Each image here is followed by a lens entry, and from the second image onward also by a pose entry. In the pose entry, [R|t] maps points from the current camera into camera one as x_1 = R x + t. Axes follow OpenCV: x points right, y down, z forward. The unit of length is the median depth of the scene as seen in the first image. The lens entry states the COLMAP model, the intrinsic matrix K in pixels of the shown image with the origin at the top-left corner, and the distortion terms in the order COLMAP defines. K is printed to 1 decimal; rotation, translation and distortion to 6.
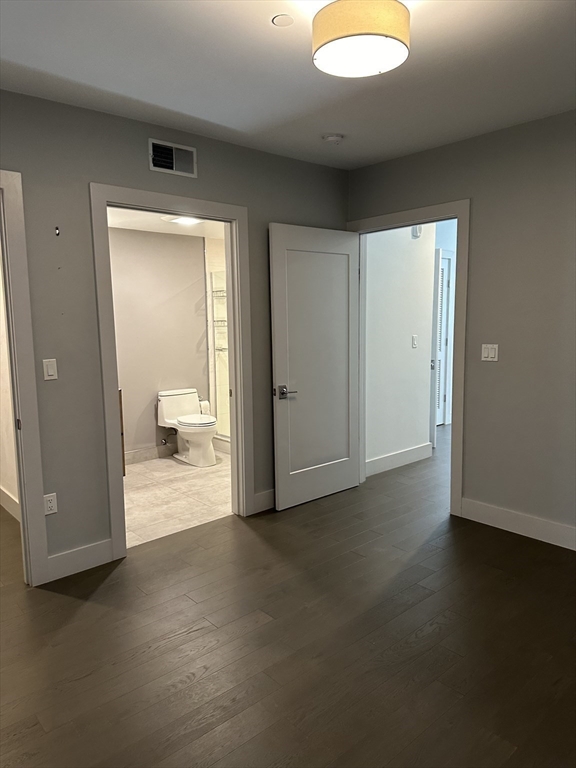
lens RADIAL K [[544.3, 0, 288.3], [0, 544.3, 384.2], [0, 0, 1]] dist [0.000351, -0.011341]
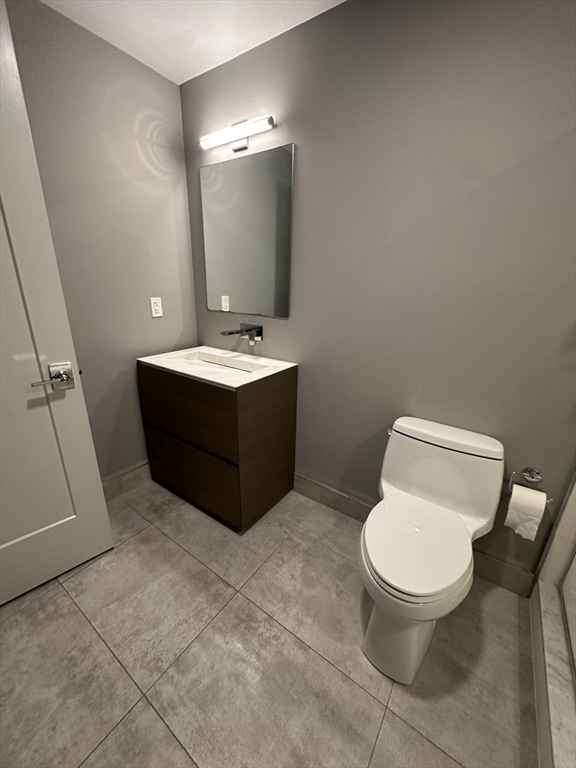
lens RADIAL K [[310.1, 0, 287.6], [0, 310.1, 384.1], [0, 0, 1]] dist [0.002472, 0.000116]
pose [[0.232292, 0.328939, -0.915336, -0.039784], [-0.152202, 0.941778, 0.299815, -0.086804], [0.960664, 0.069671, 0.268832, 0.983500]]
